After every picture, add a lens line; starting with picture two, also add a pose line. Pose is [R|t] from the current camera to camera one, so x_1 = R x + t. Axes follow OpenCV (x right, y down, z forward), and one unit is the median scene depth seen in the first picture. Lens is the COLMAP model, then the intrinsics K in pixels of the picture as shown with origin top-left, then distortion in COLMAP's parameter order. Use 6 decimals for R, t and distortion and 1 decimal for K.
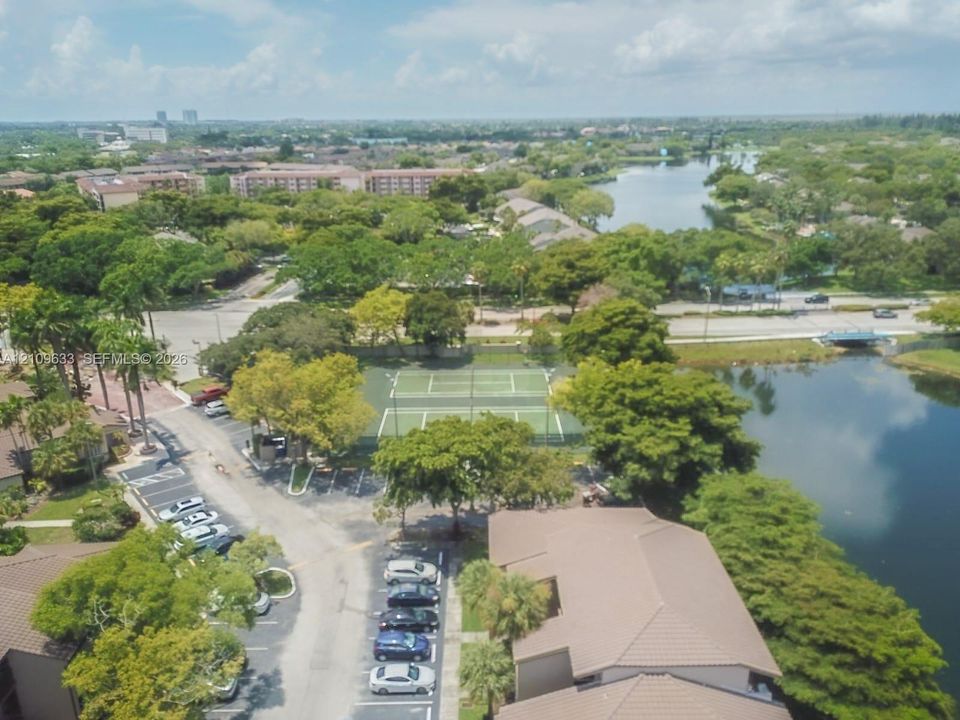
lens RADIAL K [[734.7, 0, 480.0], [0, 734.7, 360.0], [0, 0, 1]] dist [0.008754, -0.000682]
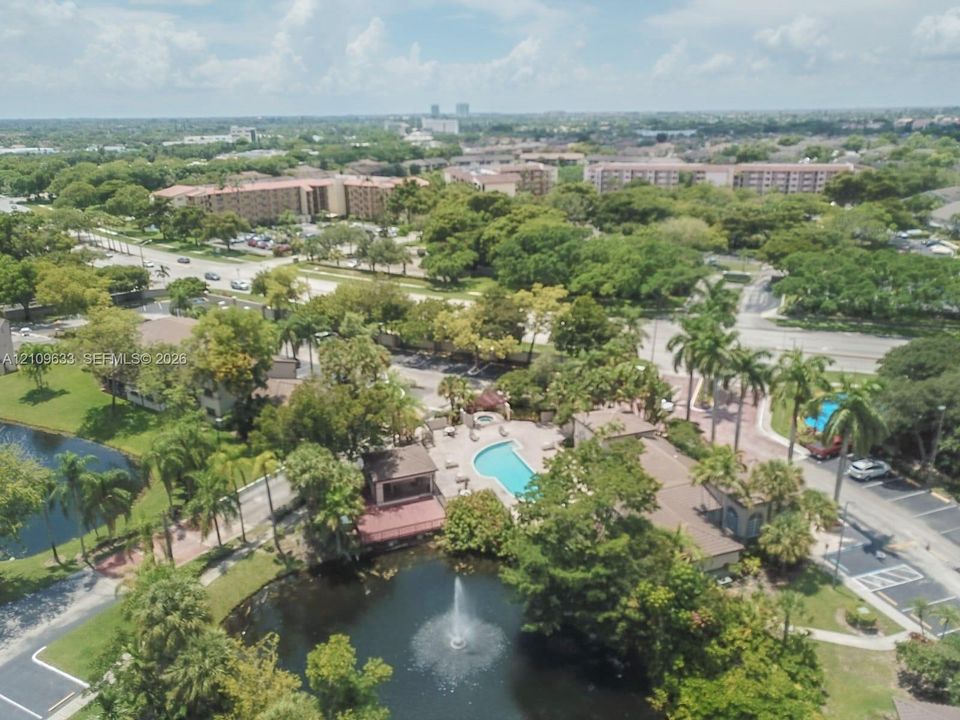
lens RADIAL K [[734.7, 0, 480.0], [0, 734.7, 360.0], [0, 0, 1]] dist [0.008754, -0.000682]
pose [[0.950346, 0.095401, -0.296213, -0.161566], [-0.092672, 0.995425, 0.023274, -0.009240], [0.297078, 0.005332, 0.954838, 0.041683]]
